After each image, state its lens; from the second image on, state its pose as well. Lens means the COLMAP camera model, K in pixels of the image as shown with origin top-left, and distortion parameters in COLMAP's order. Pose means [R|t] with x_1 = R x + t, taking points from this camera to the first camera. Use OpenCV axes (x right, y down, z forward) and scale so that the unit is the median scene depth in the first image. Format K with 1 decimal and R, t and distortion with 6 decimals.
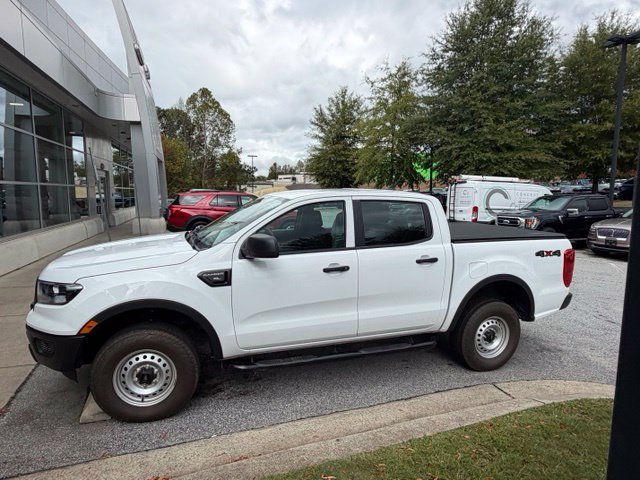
lens RADIAL K [[390.4, 0, 320.0], [0, 390.4, 240.0], [0, 0, 1]] dist [-0.000666, -0.001846]
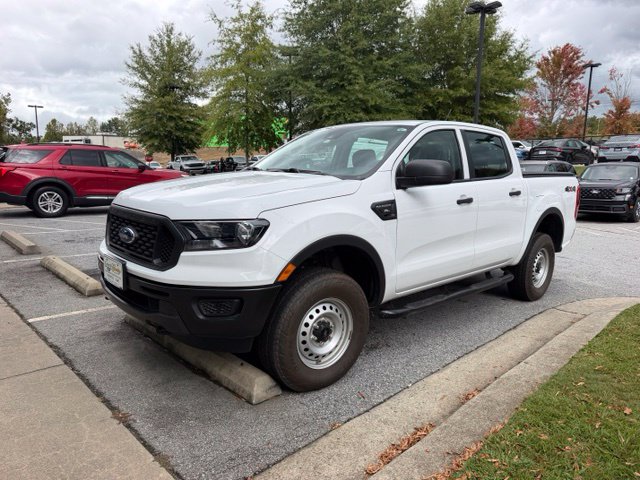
lens RADIAL K [[454.4, 0, 320.0], [0, 454.4, 240.0], [0, 0, 1]] dist [0.007784, -0.000157]
pose [[0.916439, -0.062872, 0.395204, -0.100027], [0.042962, 0.997331, 0.059037, 0.012361], [-0.397861, -0.037125, 0.916694, 0.017243]]
